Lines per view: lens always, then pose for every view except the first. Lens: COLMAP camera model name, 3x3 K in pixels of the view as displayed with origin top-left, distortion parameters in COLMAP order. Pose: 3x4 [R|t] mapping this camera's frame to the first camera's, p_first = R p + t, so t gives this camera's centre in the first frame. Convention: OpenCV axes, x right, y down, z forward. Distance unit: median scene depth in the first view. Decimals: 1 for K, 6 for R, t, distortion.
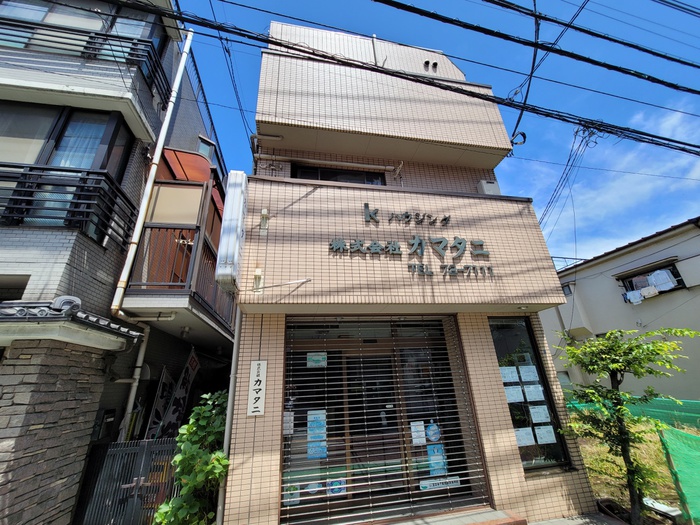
lens RADIAL K [[278.9, 0, 347.8], [0, 278.9, 268.1], [0, 0, 1]] dist [-0.002700, -0.000031]
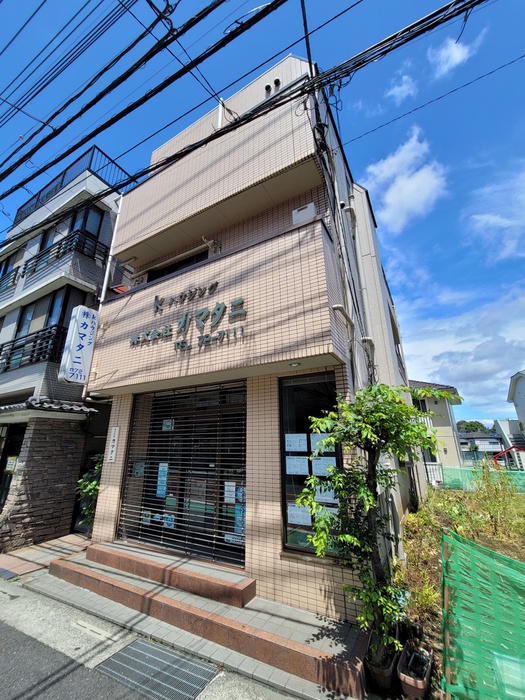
lens RADIAL K [[286.9, 0, 262.3], [0, 286.9, 347.9], [0, 0, 1]] dist [-0.002949, 0.000360]
pose [[0.761948, -0.163972, -0.626537, 1.173894], [0.219244, 0.975605, 0.011301, 0.068610], [0.609399, -0.145975, 0.779310, 0.311160]]
